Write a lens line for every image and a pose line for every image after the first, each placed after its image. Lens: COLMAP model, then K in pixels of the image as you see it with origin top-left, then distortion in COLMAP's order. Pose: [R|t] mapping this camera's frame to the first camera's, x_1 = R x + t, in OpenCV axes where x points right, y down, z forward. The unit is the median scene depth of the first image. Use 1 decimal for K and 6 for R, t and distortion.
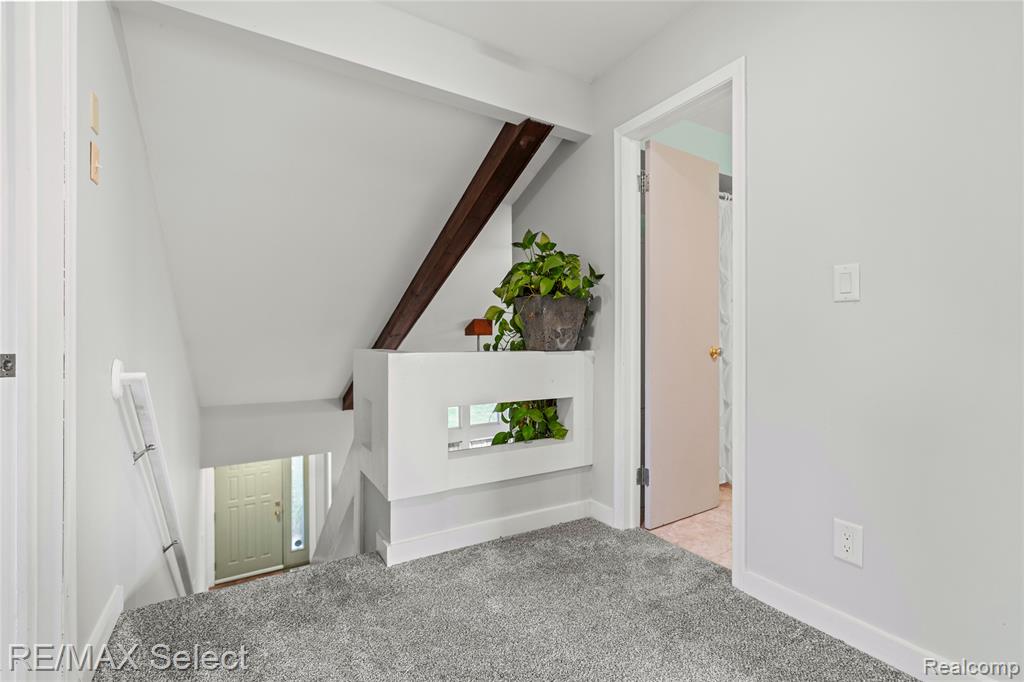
lens RADIAL K [[457.1, 0, 515.7], [0, 457.1, 343.3], [0, 0, 1]] dist [-0.011024, 0.004685]
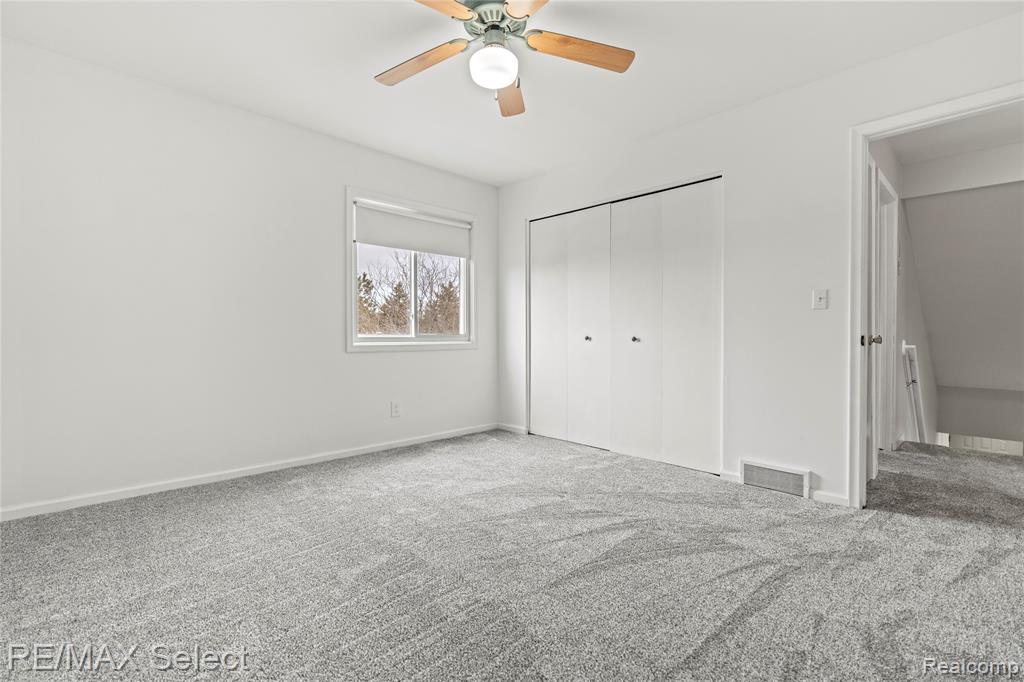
lens RADIAL K [[461.0, 0, 512.0], [0, 461.0, 334.7], [0, 0, 1]] dist [-0.000790, 0.000066]
pose [[0.220307, 0.009004, -0.975389, 1.084469], [-0.005970, 0.999951, 0.007882, 0.000424], [0.975412, 0.004086, 0.220350, -1.606166]]
